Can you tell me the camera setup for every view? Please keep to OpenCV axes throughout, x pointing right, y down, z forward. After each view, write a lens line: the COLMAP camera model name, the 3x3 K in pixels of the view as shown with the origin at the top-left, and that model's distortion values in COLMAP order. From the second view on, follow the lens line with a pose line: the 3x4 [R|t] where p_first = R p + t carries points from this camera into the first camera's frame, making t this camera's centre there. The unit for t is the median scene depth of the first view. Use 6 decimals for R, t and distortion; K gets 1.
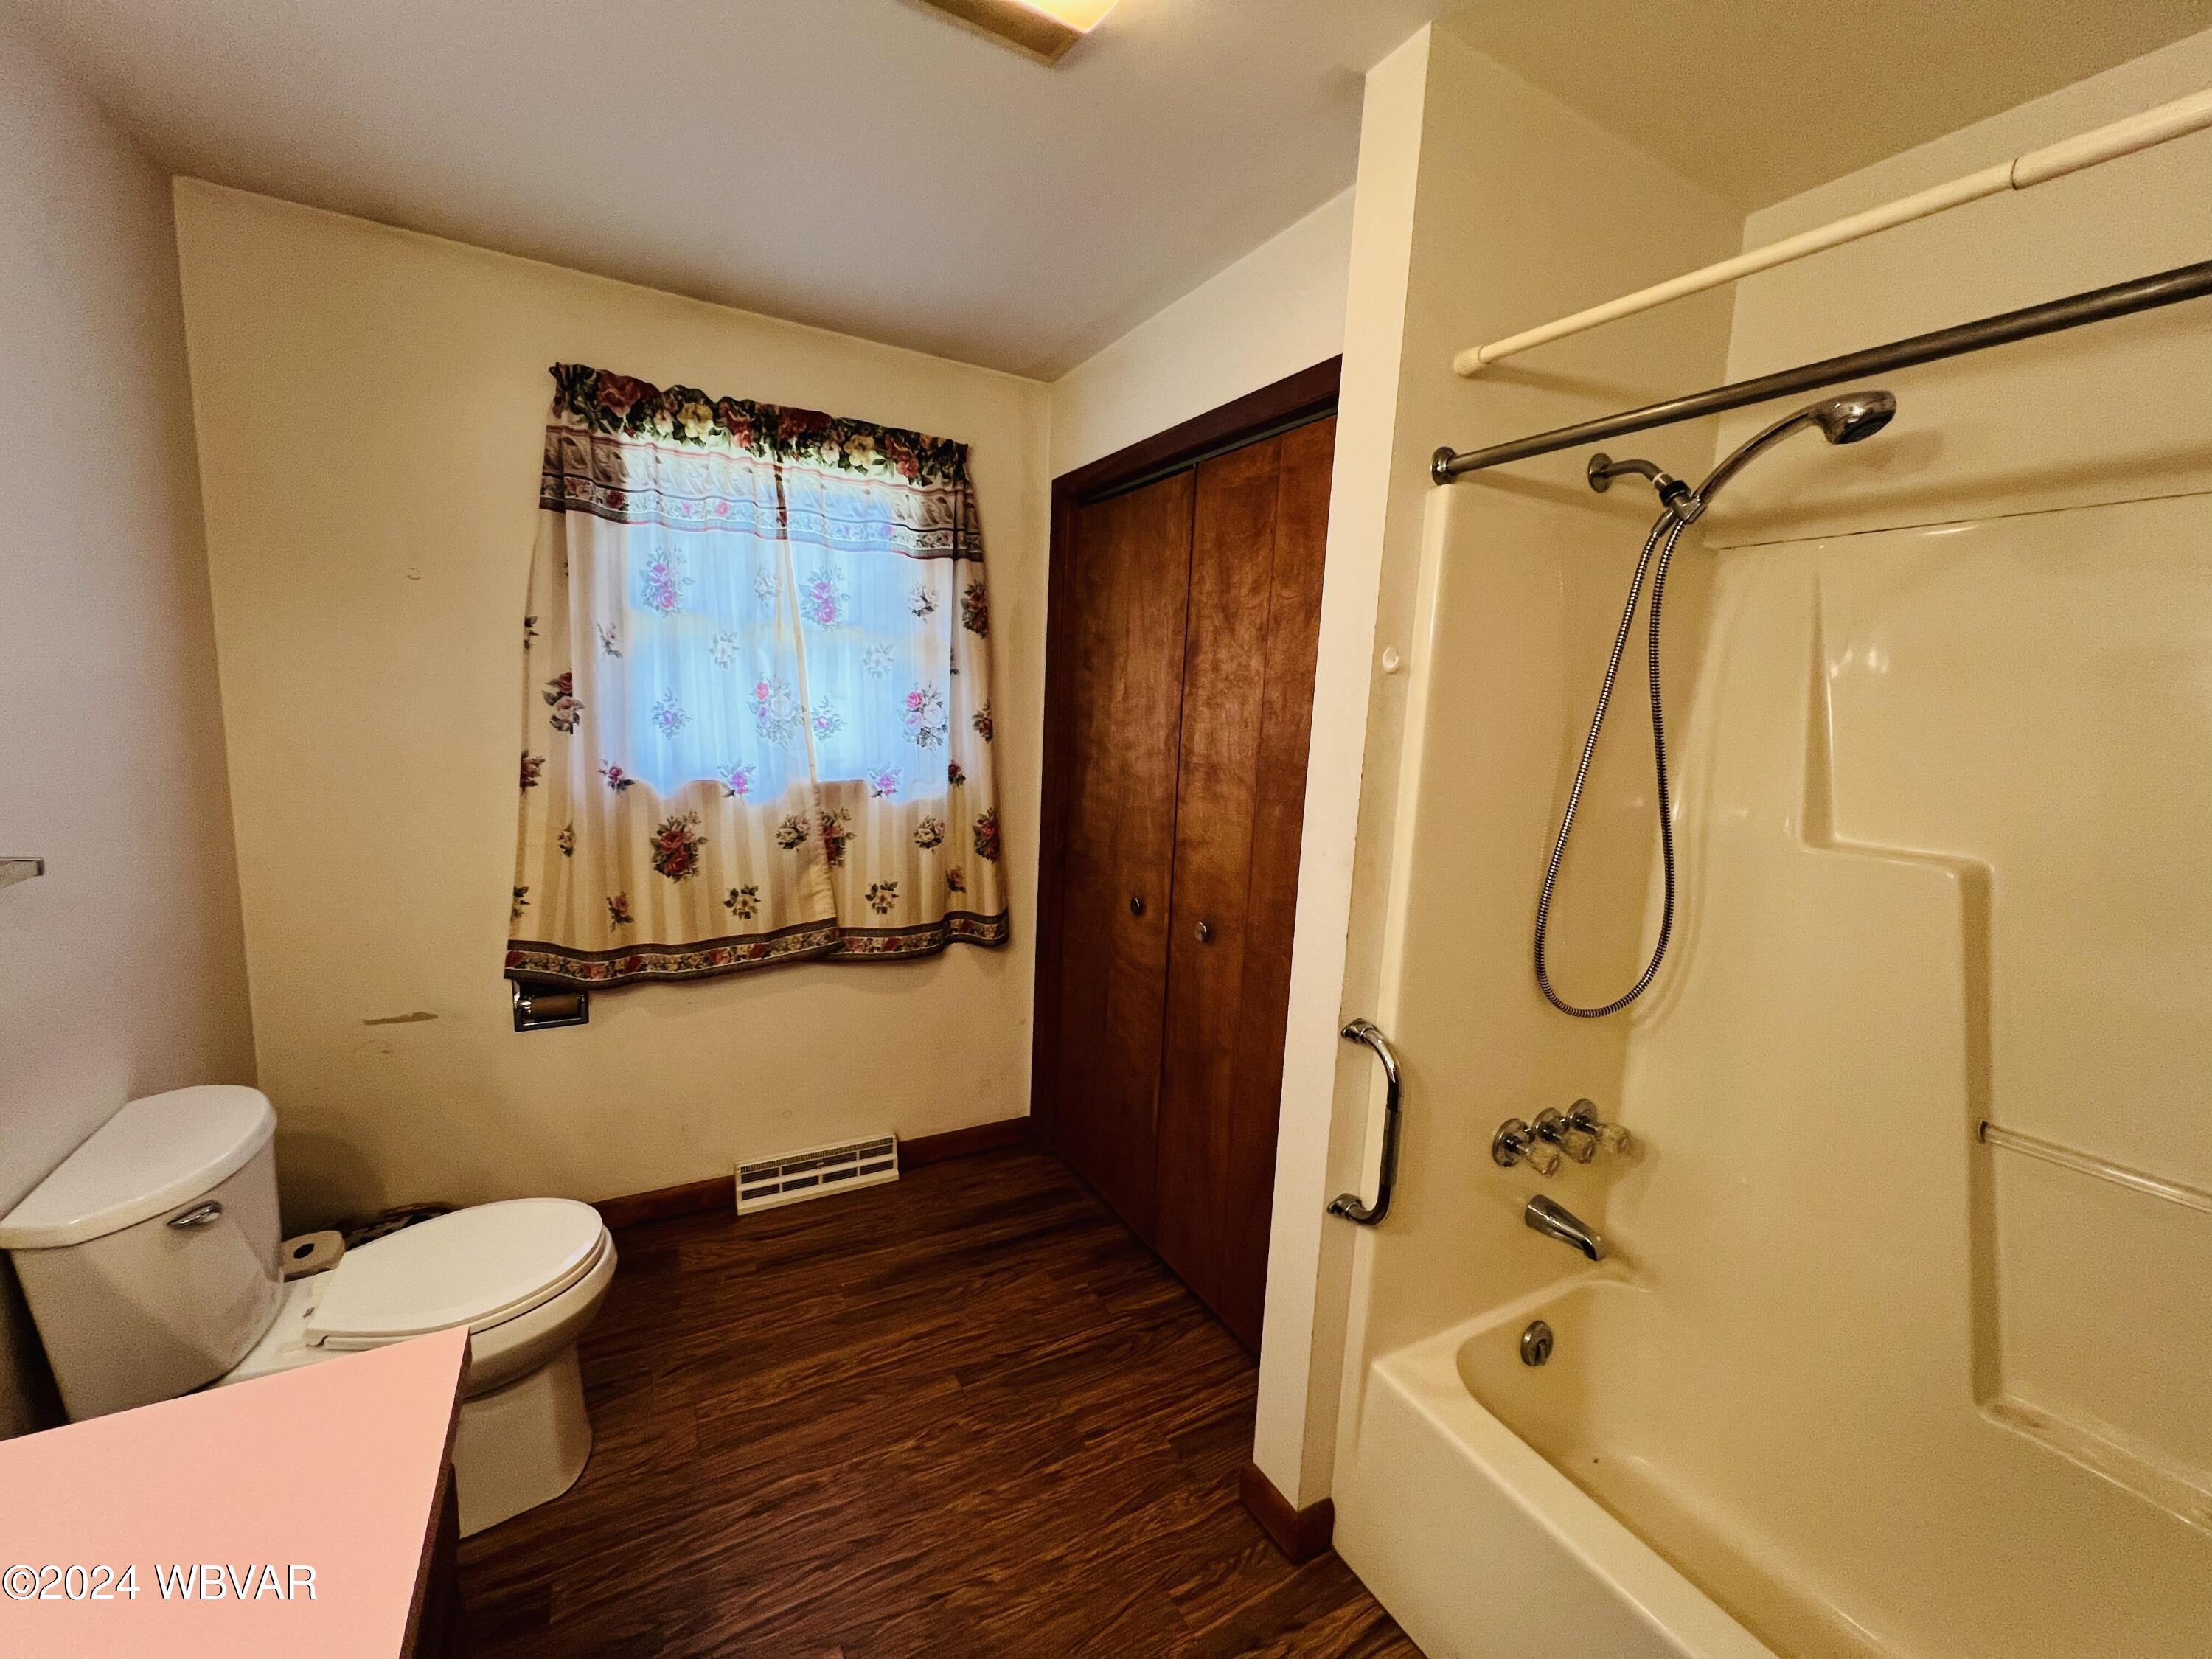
lens RADIAL K [[884.5, 0, 1109.2], [0, 884.5, 831.8], [0, 0, 1]] dist [-0.002775, 0.001763]
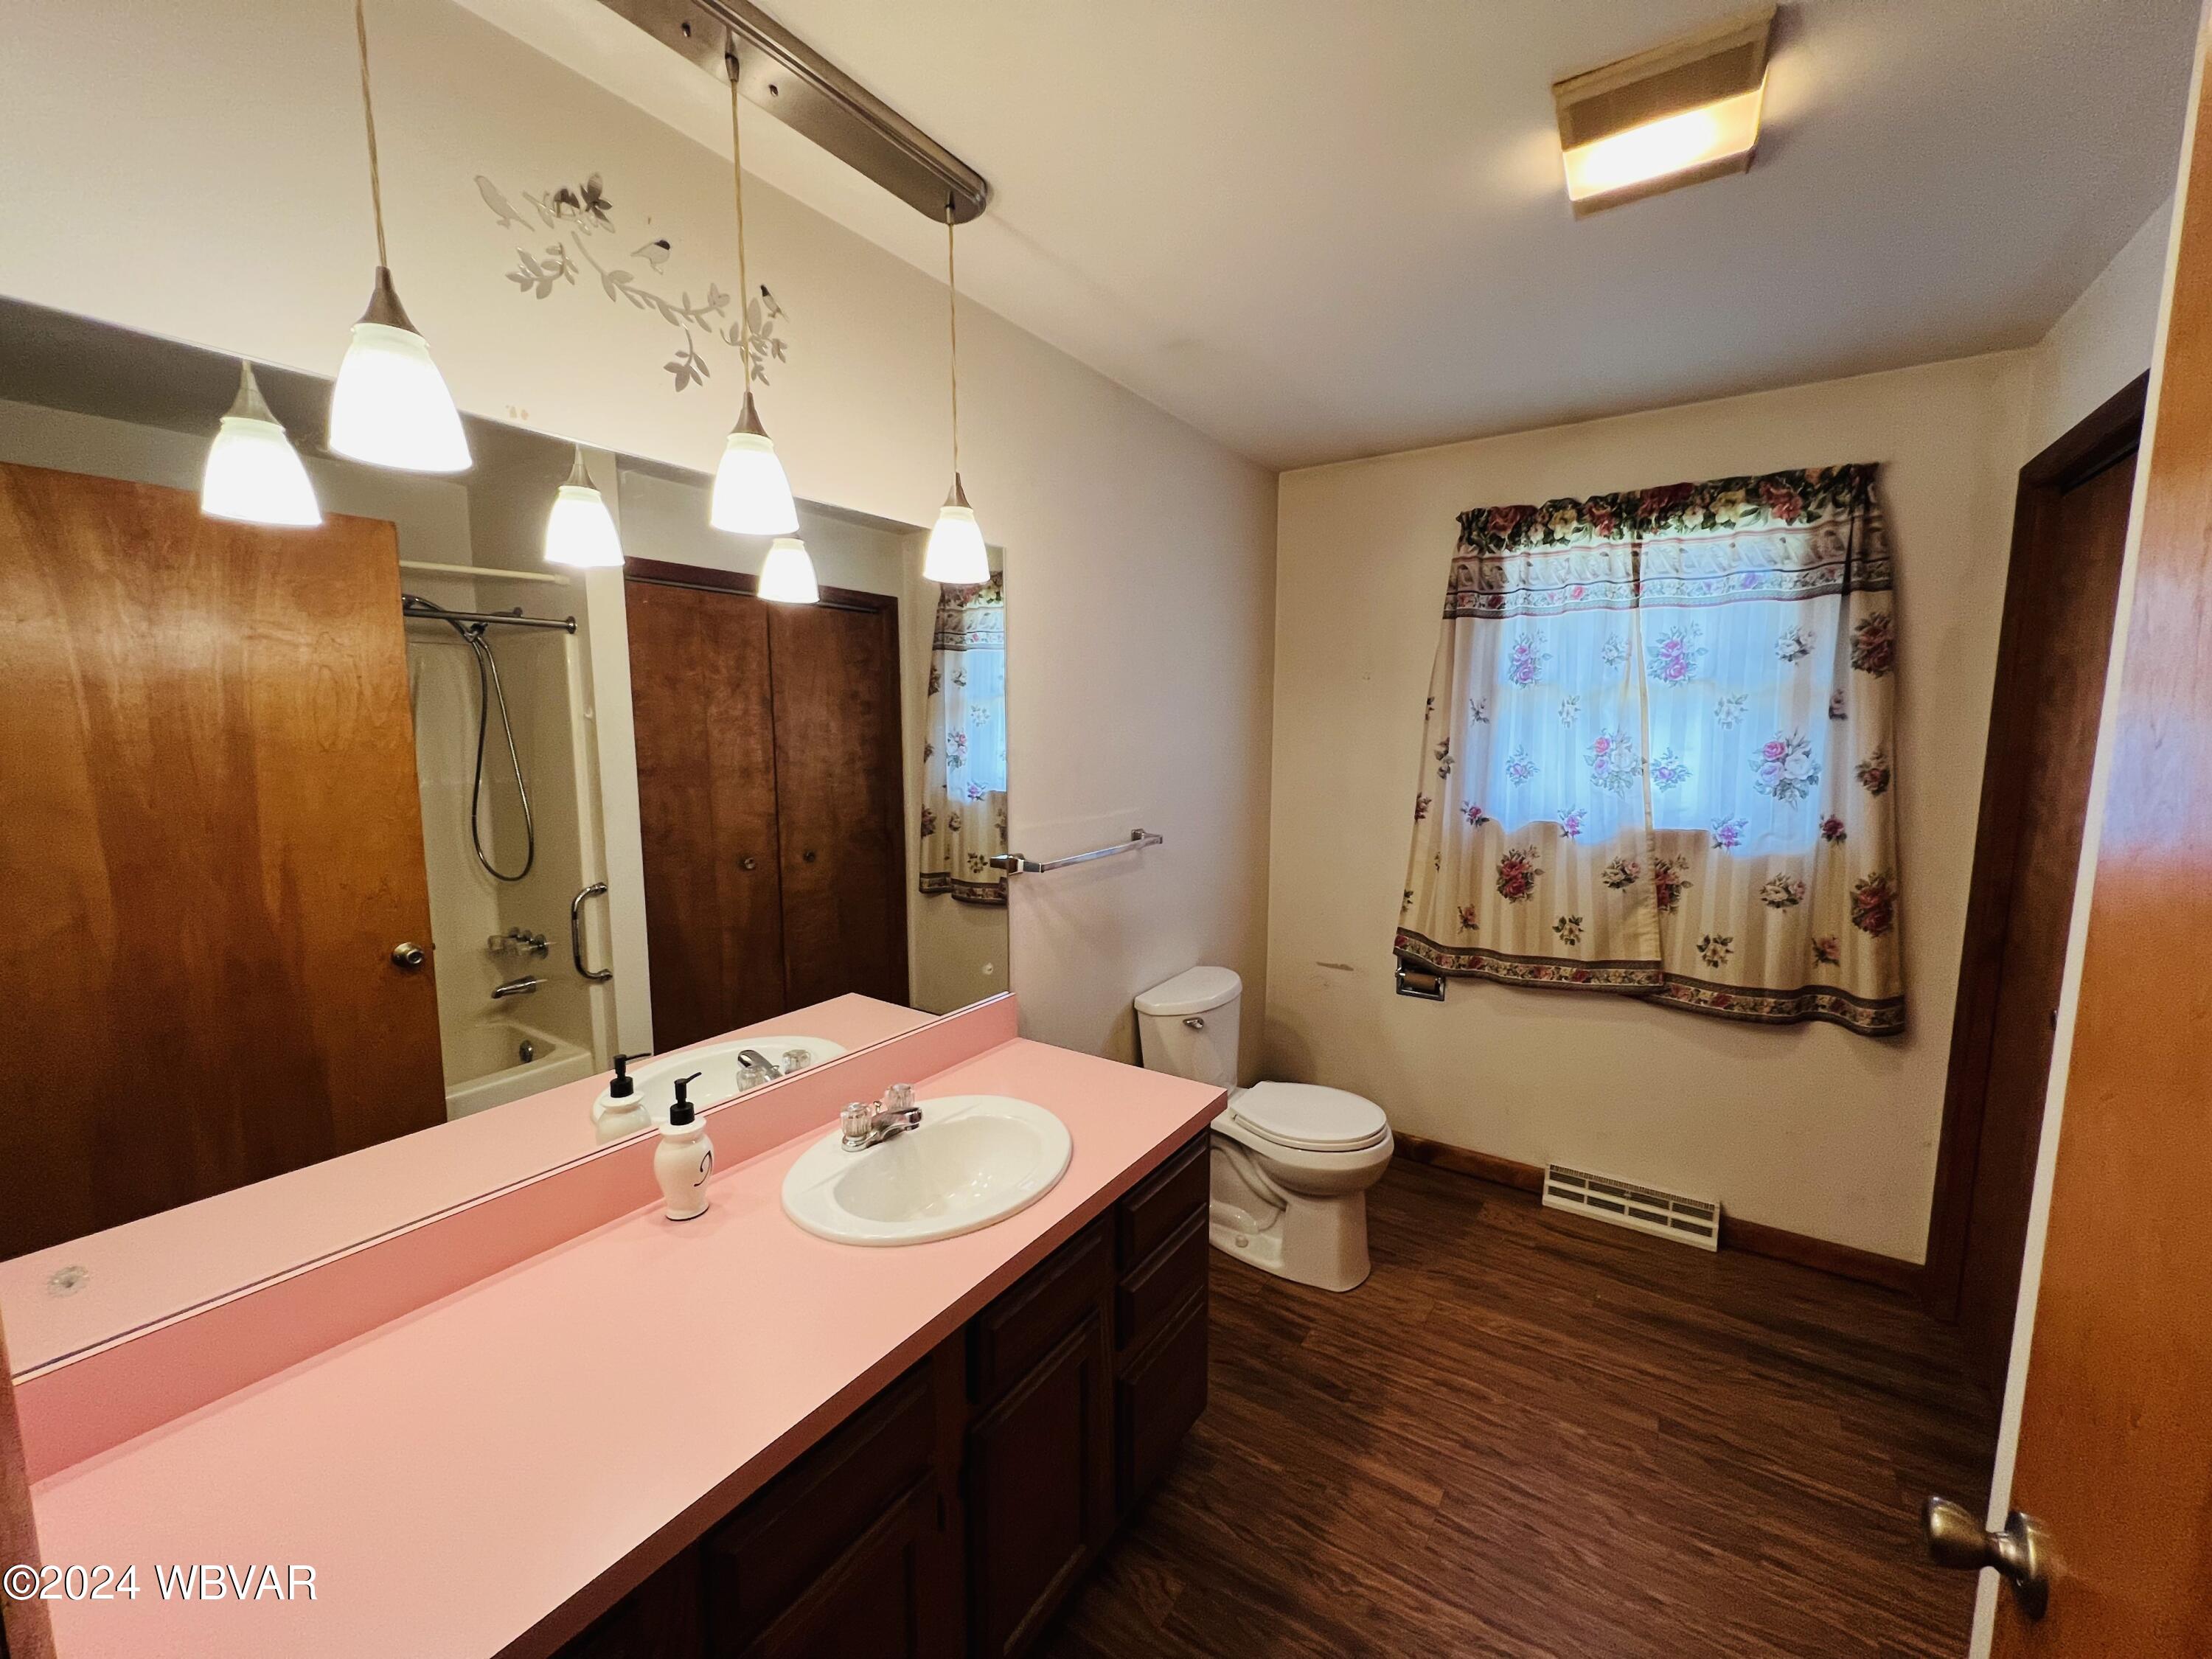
lens RADIAL K [[884.5, 0, 1108.7], [0, 884.5, 831.9], [0, 0, 1]] dist [-0.002775, 0.001763]
pose [[0.459142, 0.062066, -0.886192, 0.327913], [-0.107679, 0.994089, 0.013834, 0.002403], [0.881813, 0.089073, 0.463112, -0.065760]]
